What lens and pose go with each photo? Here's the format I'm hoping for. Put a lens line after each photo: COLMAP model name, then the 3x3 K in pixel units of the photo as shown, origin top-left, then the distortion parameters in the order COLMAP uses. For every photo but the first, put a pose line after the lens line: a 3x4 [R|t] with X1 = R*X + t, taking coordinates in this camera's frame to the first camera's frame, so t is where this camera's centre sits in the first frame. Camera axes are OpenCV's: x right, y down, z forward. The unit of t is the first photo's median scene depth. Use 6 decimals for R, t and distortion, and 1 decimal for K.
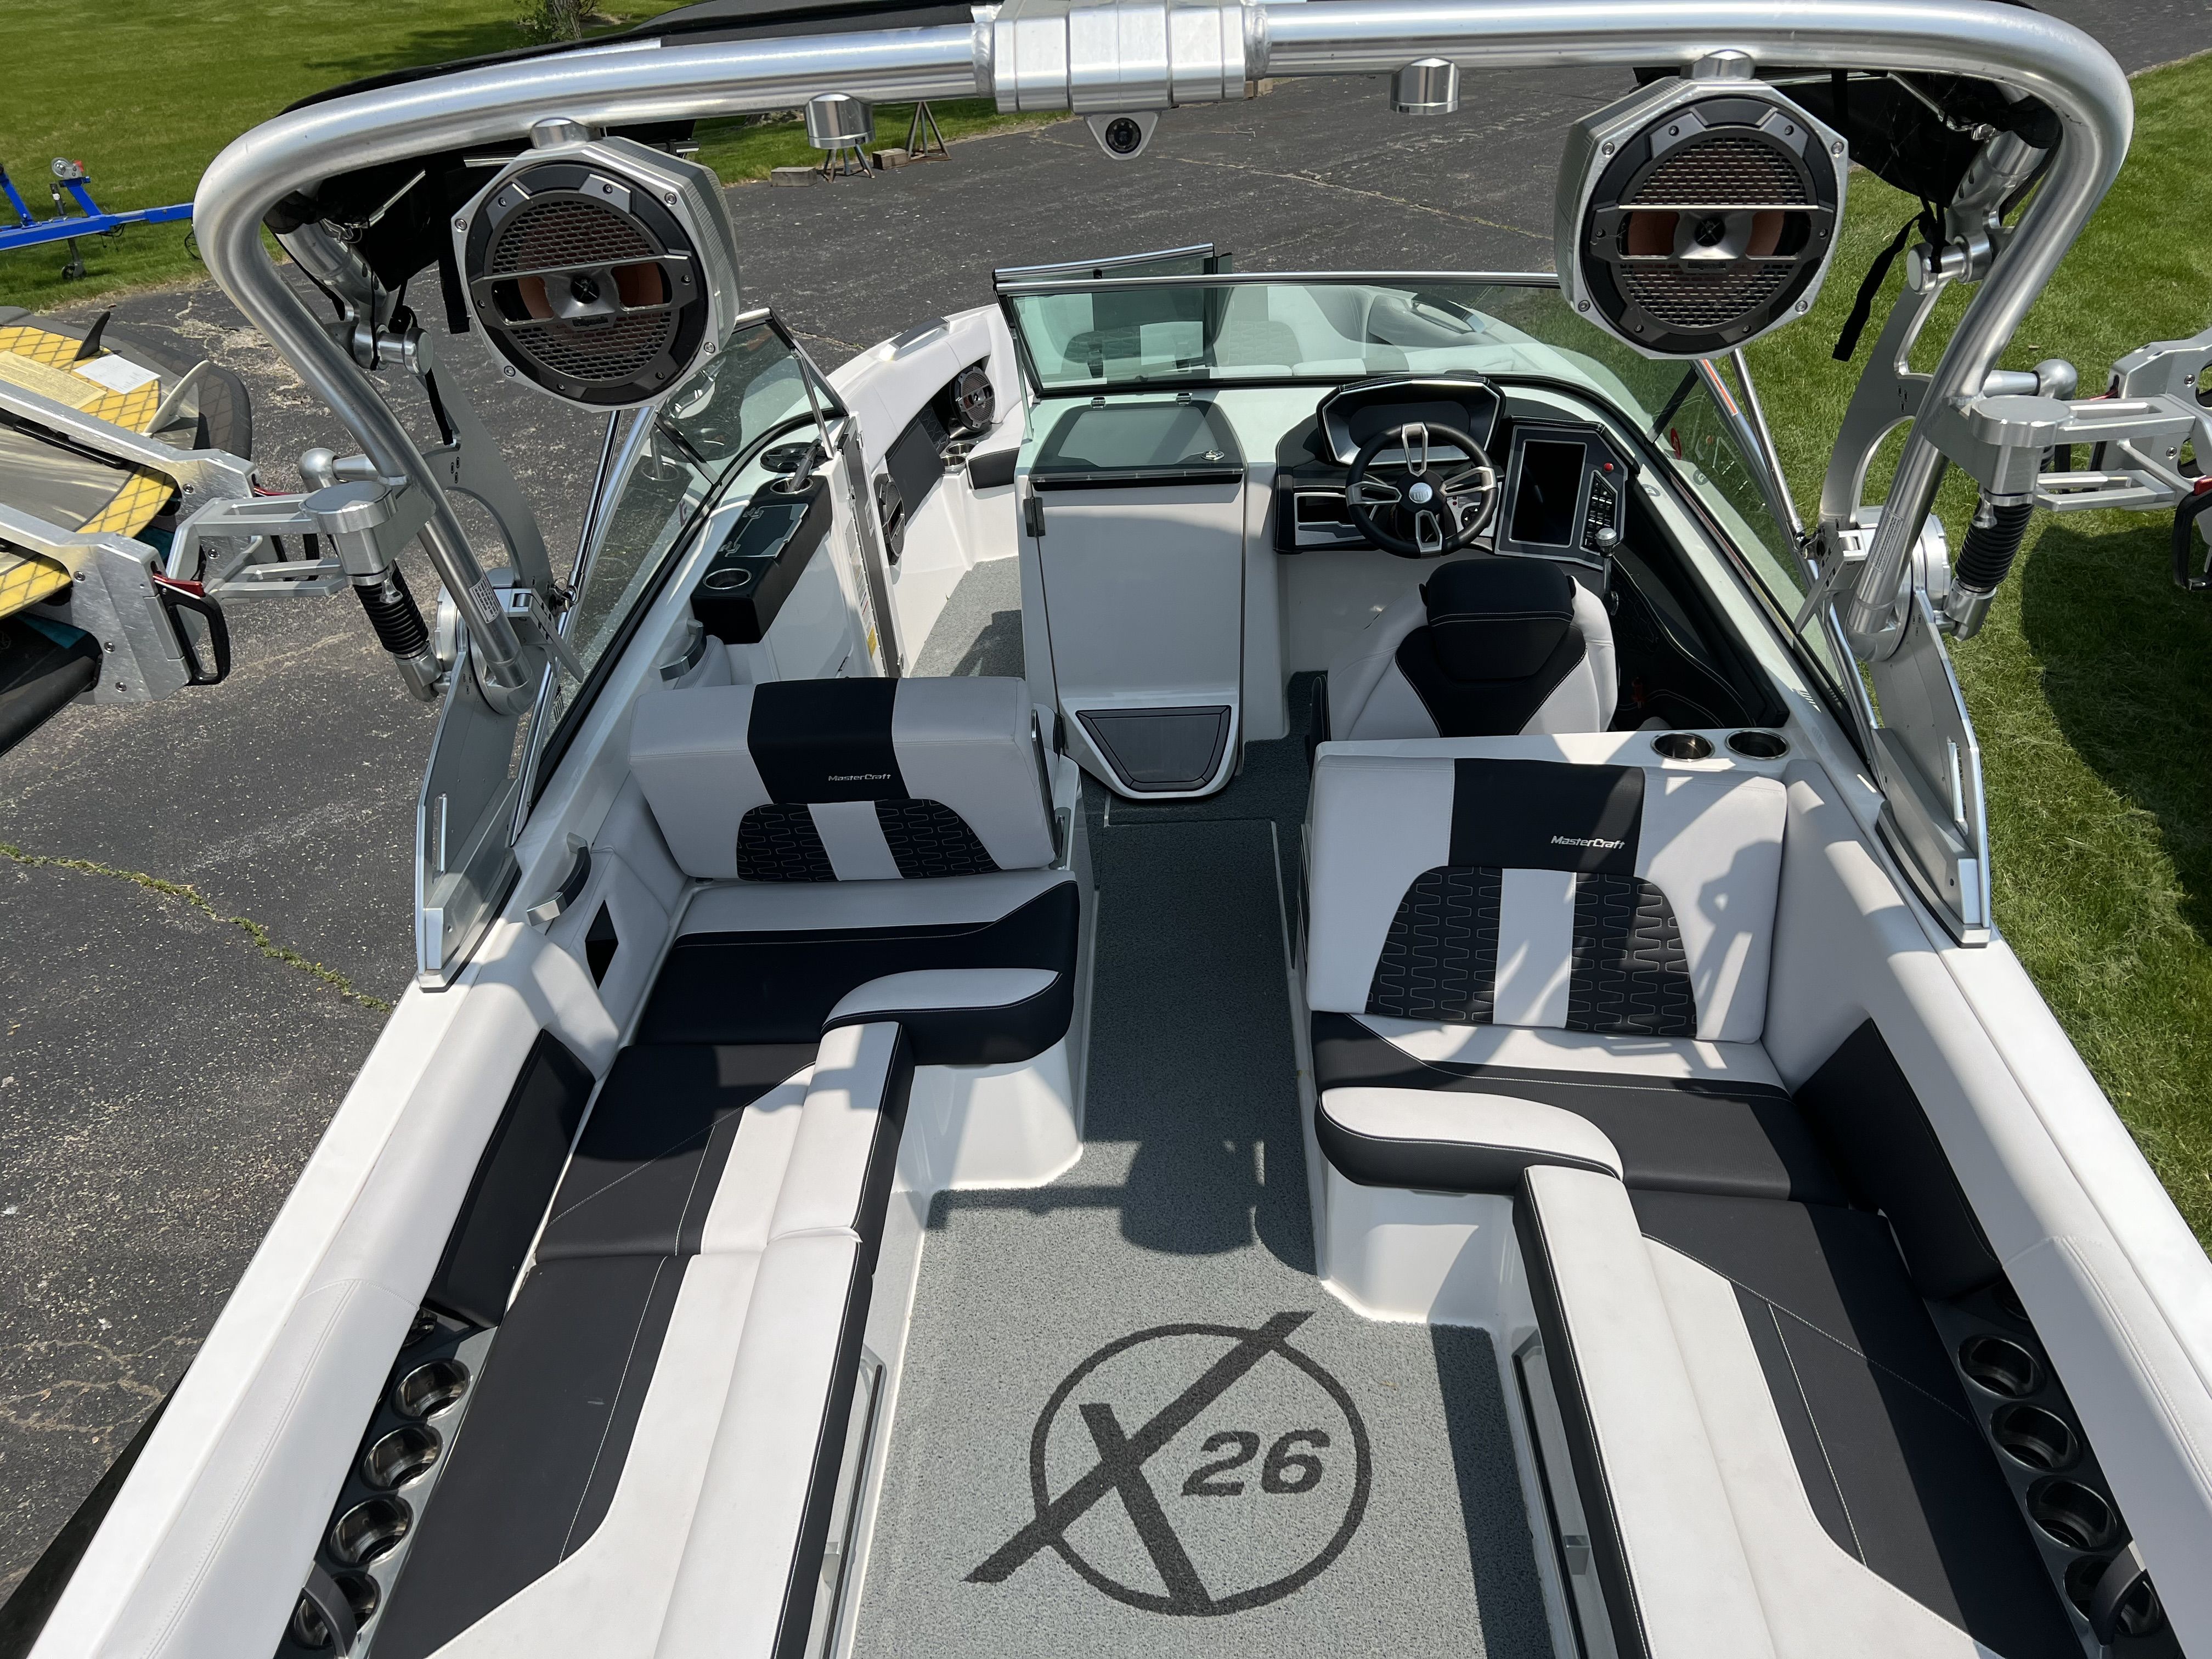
lens RADIAL K [[1629.0, 0, 1109.6], [0, 1629.0, 876.6], [0, 0, 1]] dist [0.045205, -0.053130]
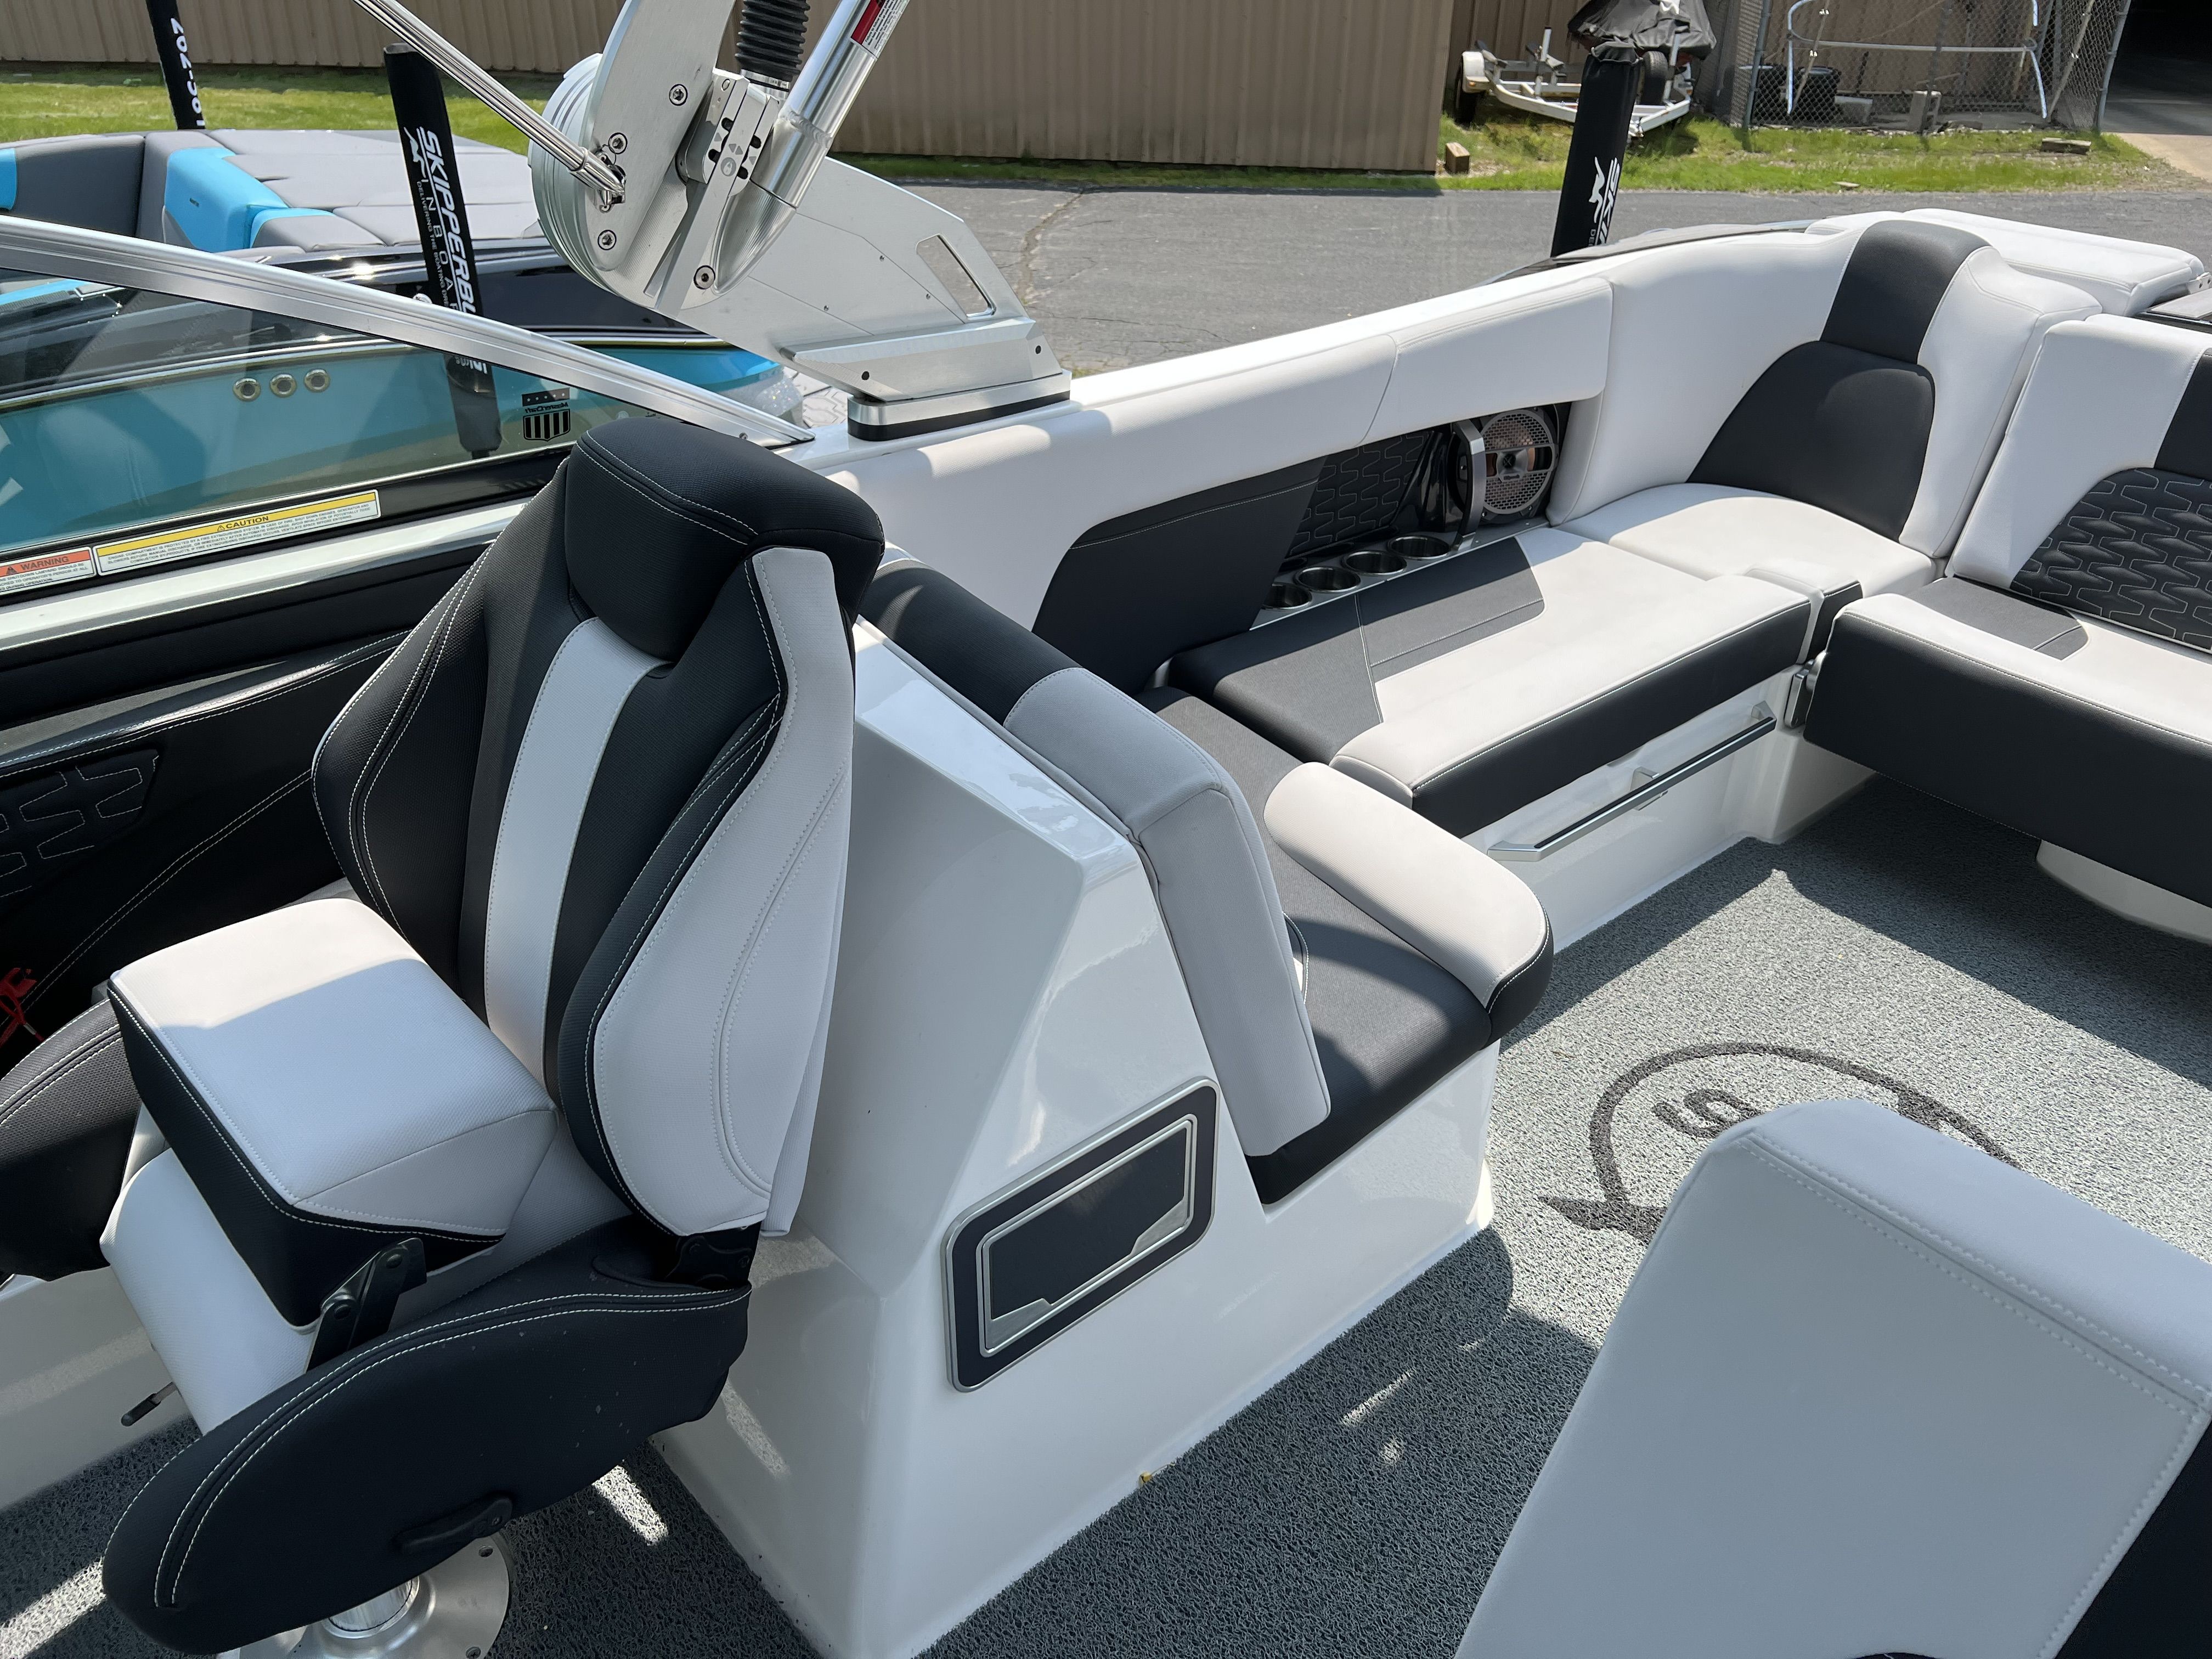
lens RADIAL K [[1663.8, 0, 1095.7], [0, 1663.8, 847.1], [0, 0, 1]] dist [0.050203, -0.052648]
pose [[-0.680182, -0.357891, 0.639739, -0.148091], [0.419862, 0.525177, 0.740206, -0.414884], [-0.600889, 0.772077, -0.206951, 1.107817]]
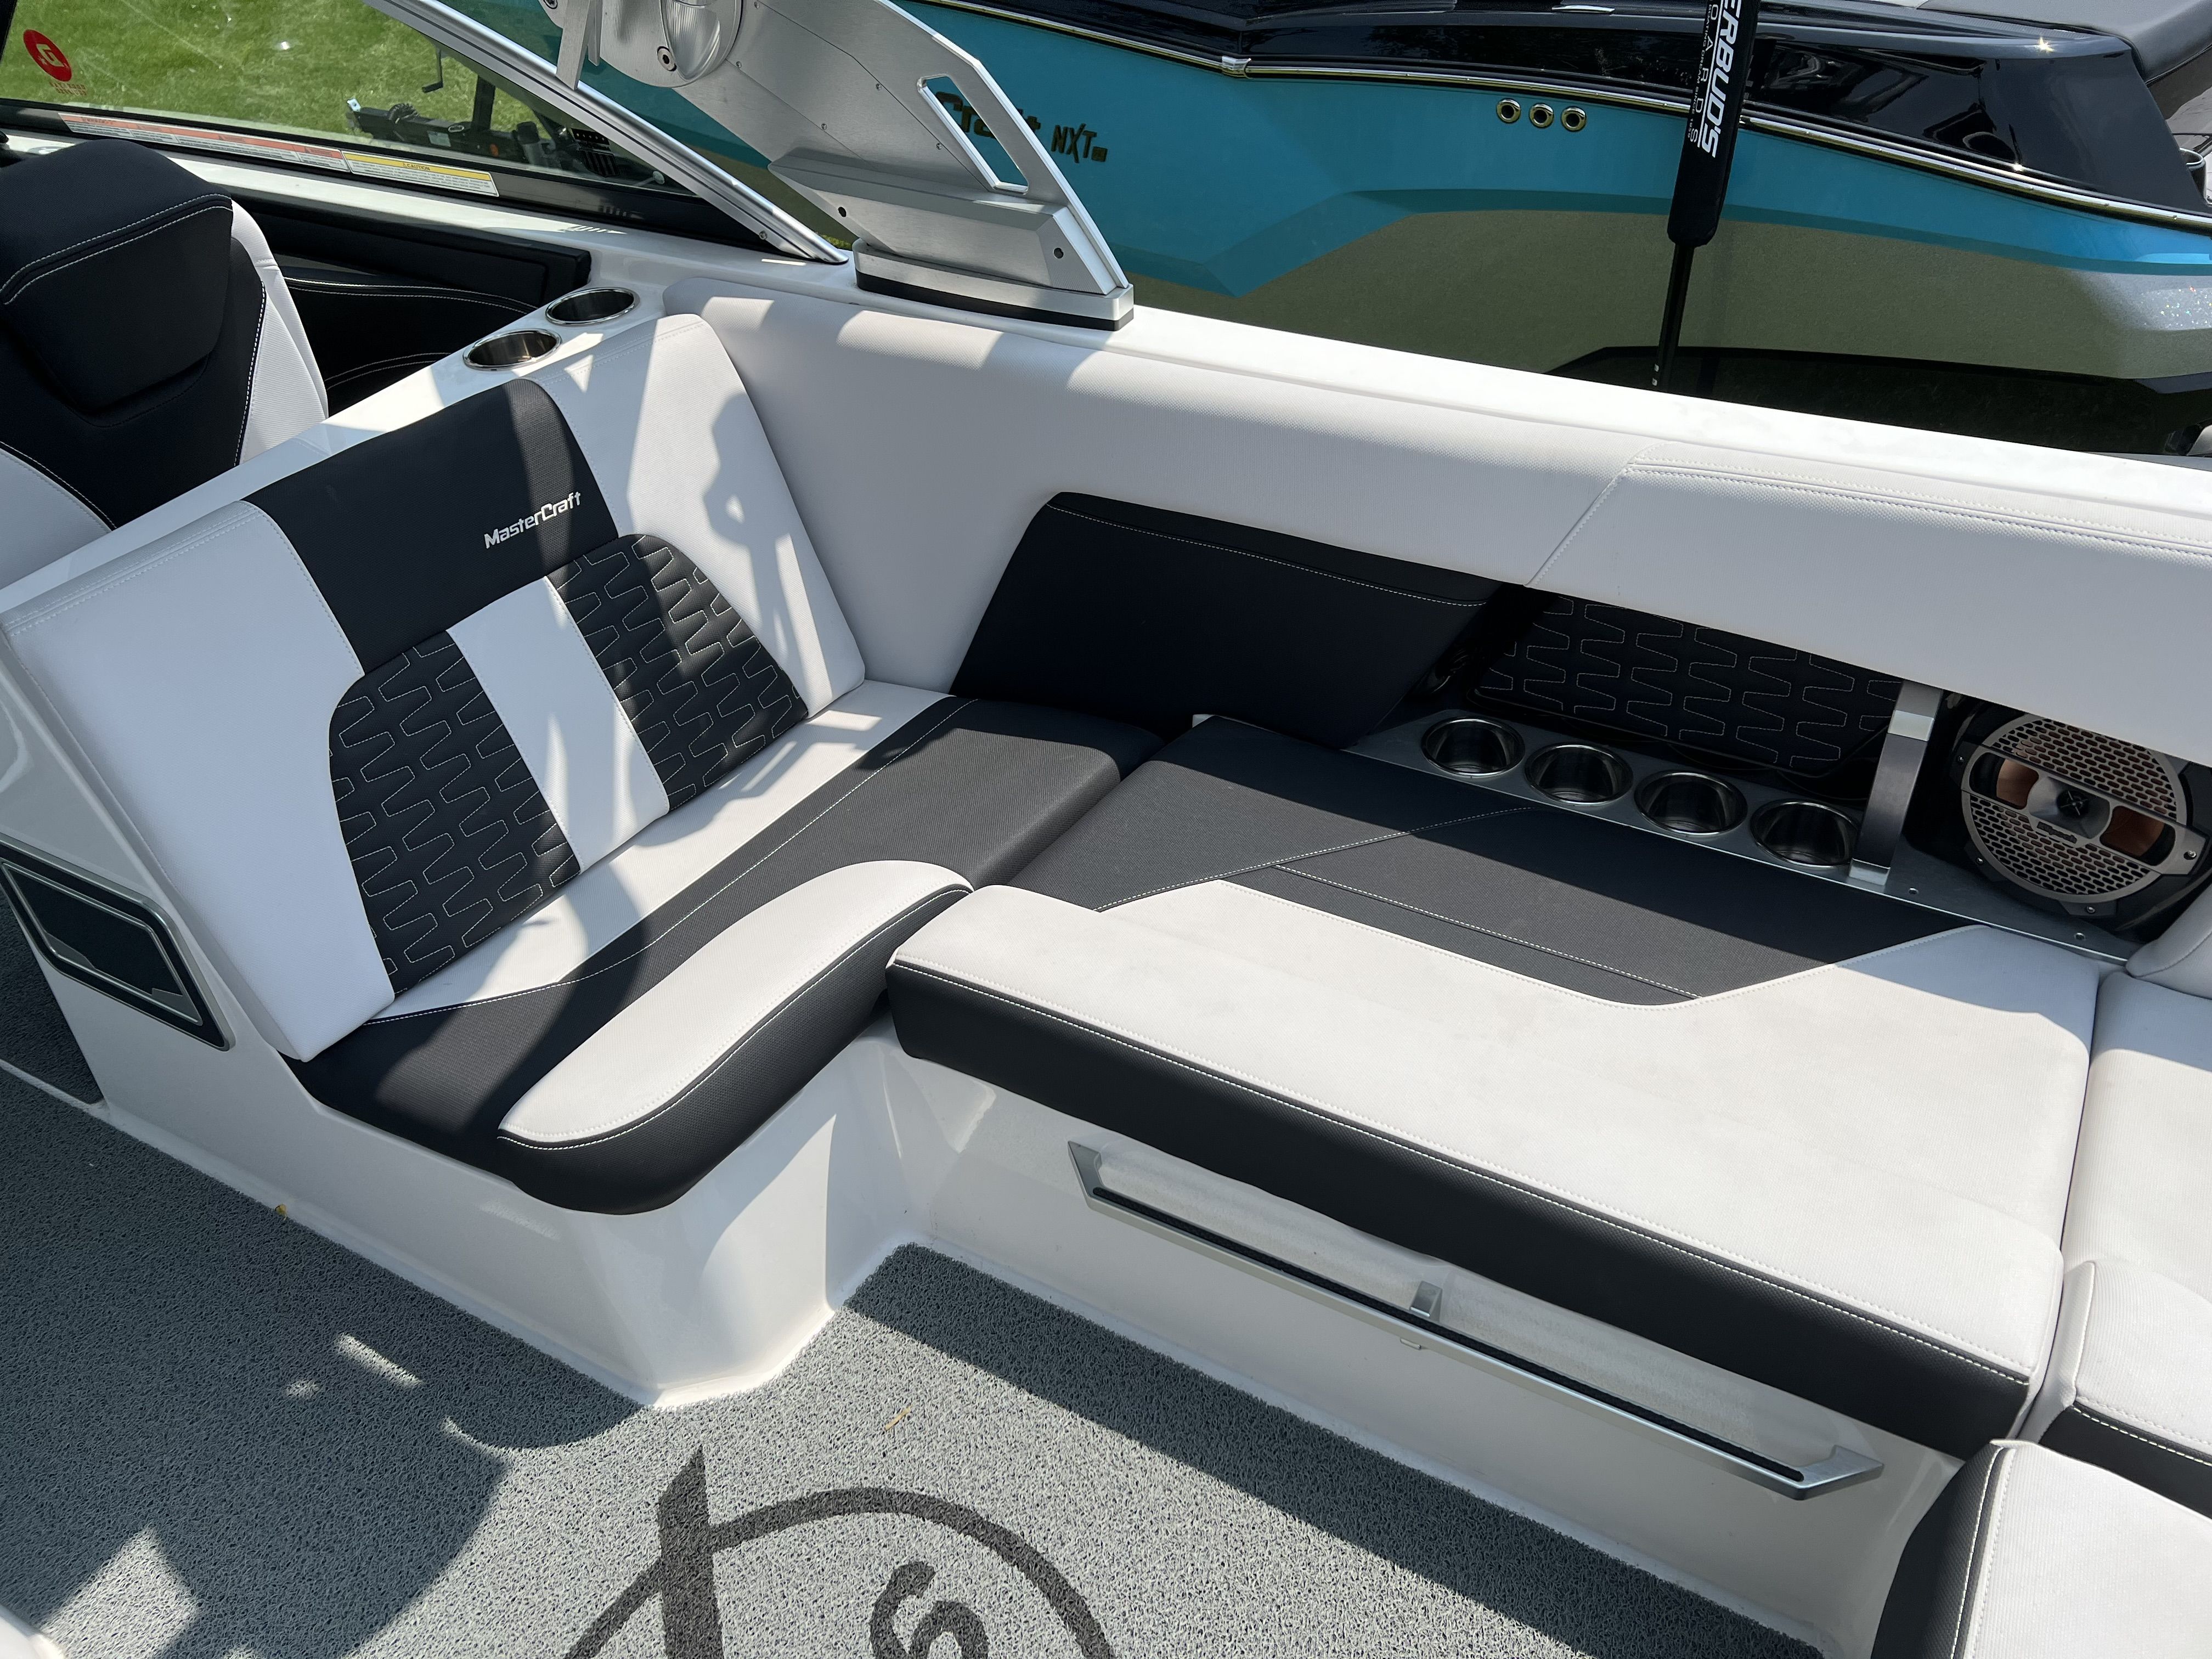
lens RADIAL K [[1663.8, 0, 1095.7], [0, 1663.8, 847.1], [0, 0, 1]] dist [0.050203, -0.052648]
pose [[0.467969, -0.551938, 0.690195, -0.091265], [0.535145, 0.798502, 0.275708, 0.014810], [-0.703296, 0.240332, 0.669041, 0.453440]]
